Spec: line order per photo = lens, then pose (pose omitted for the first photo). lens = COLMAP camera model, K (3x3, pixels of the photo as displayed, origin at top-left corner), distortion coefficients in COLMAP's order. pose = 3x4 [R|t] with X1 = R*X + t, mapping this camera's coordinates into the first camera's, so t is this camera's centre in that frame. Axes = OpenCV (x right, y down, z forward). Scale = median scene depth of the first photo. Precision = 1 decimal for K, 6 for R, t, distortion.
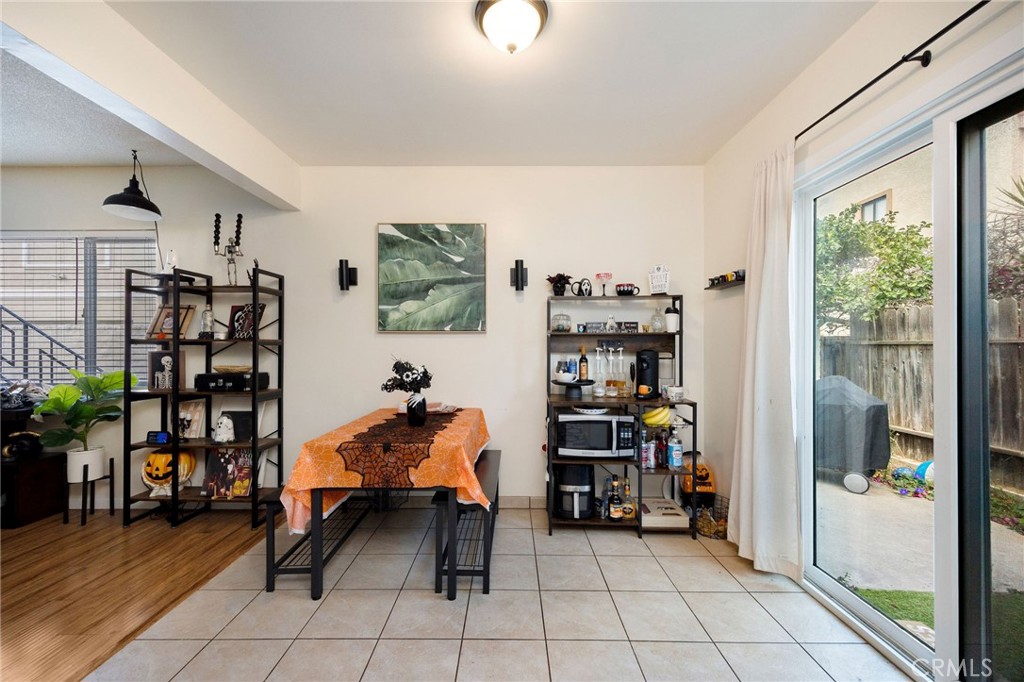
lens RADIAL K [[422.6, 0, 511.6], [0, 422.6, 346.7], [0, 0, 1]] dist [0.013688, 0.000250]
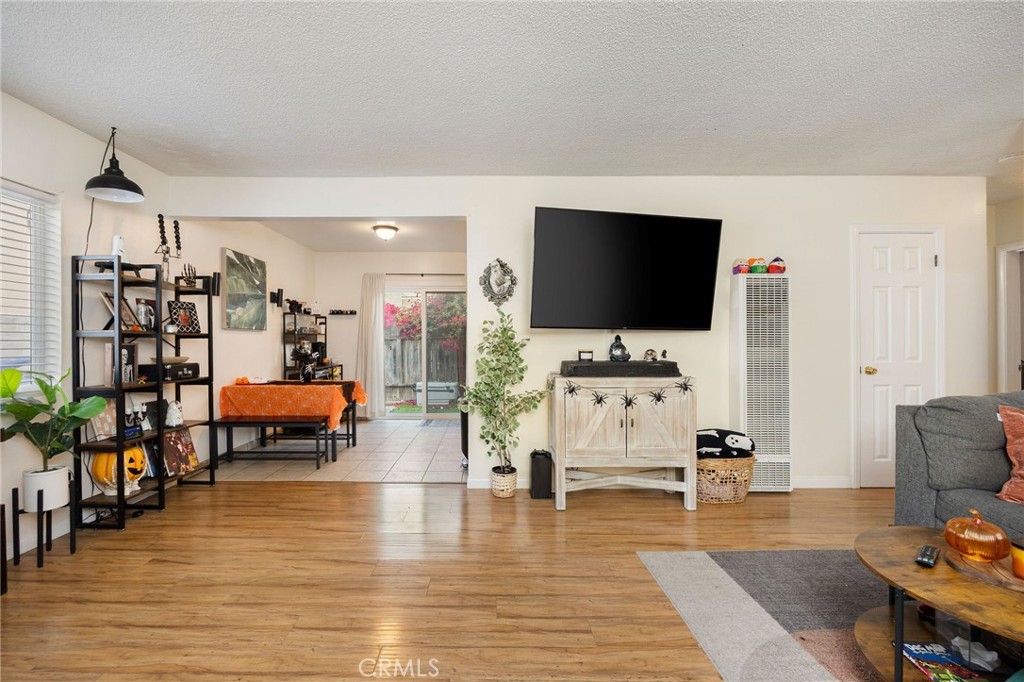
lens RADIAL K [[445.4, 0, 495.8], [0, 445.4, 340.2], [0, 0, 1]] dist [-0.000686, -0.000255]
pose [[-0.020659, 0.004182, 0.999778, -1.741406], [0.001177, 0.999991, -0.004159, 0.007552], [-0.999786, 0.001091, -0.020664, 0.179197]]
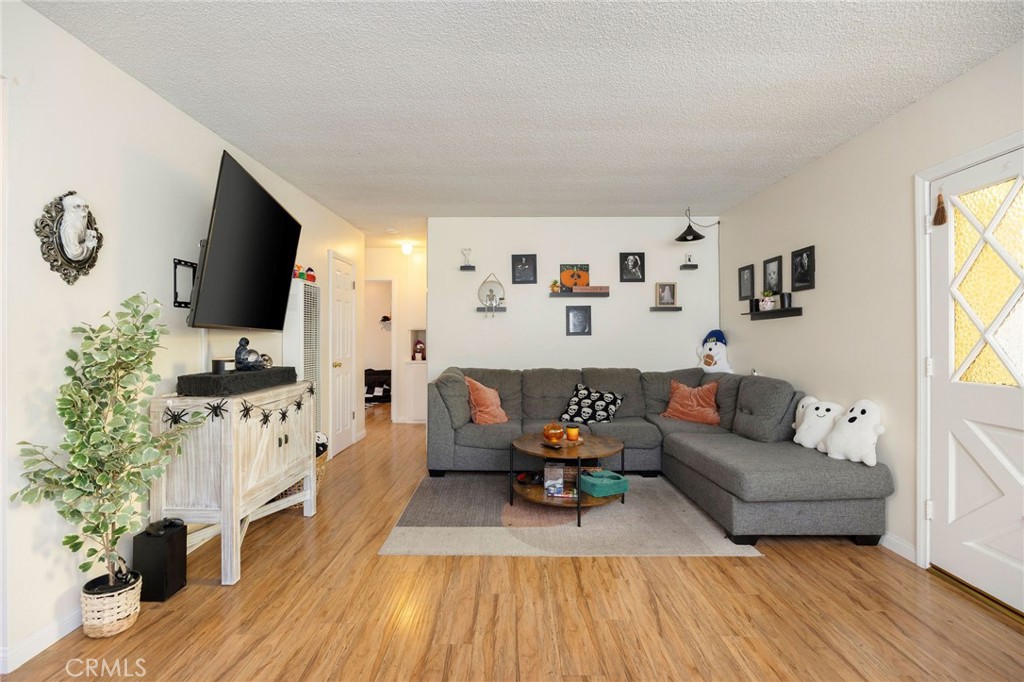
lens RADIAL K [[468.3, 0, 506.0], [0, 468.3, 332.1], [0, 0, 1]] dist [-0.000089, -0.000191]
pose [[-0.999780, 0.003988, 0.020597, -1.158965], [0.003774, 0.999938, -0.010432, -0.009645], [-0.020638, -0.010352, -0.999733, 0.800629]]
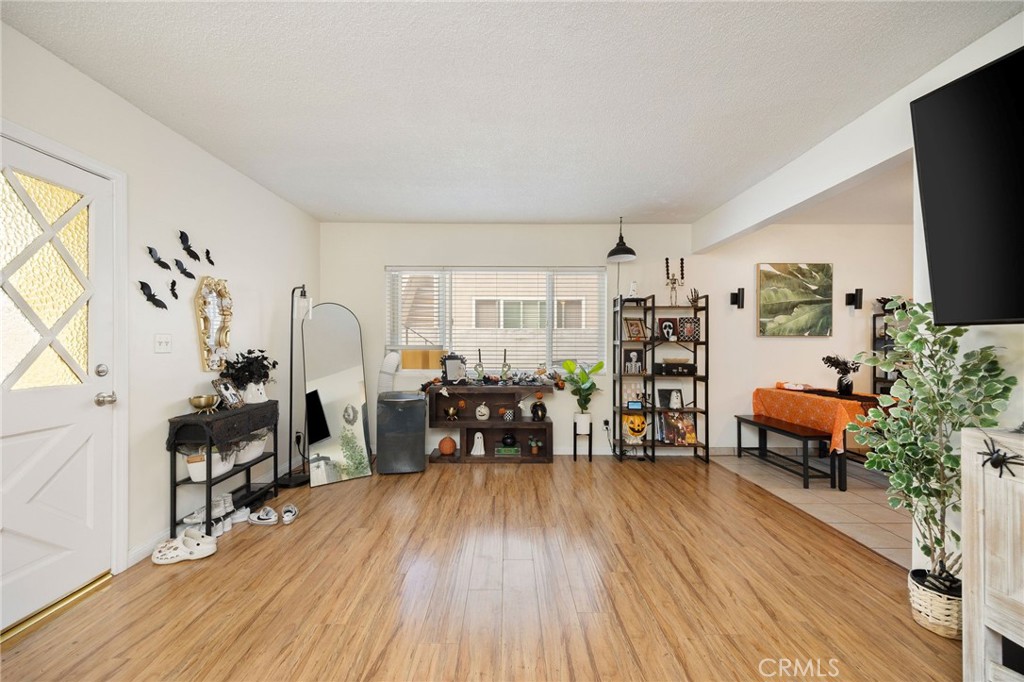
lens RADIAL K [[422.6, 0, 512.6], [0, 422.6, 345.6], [0, 0, 1]] dist [0.013688, 0.000250]
pose [[0.999819, 0.005234, 0.018310, -1.211254], [-0.005245, 0.999986, 0.000555, 0.001349], [-0.018306, -0.000651, 0.999832, -0.474563]]
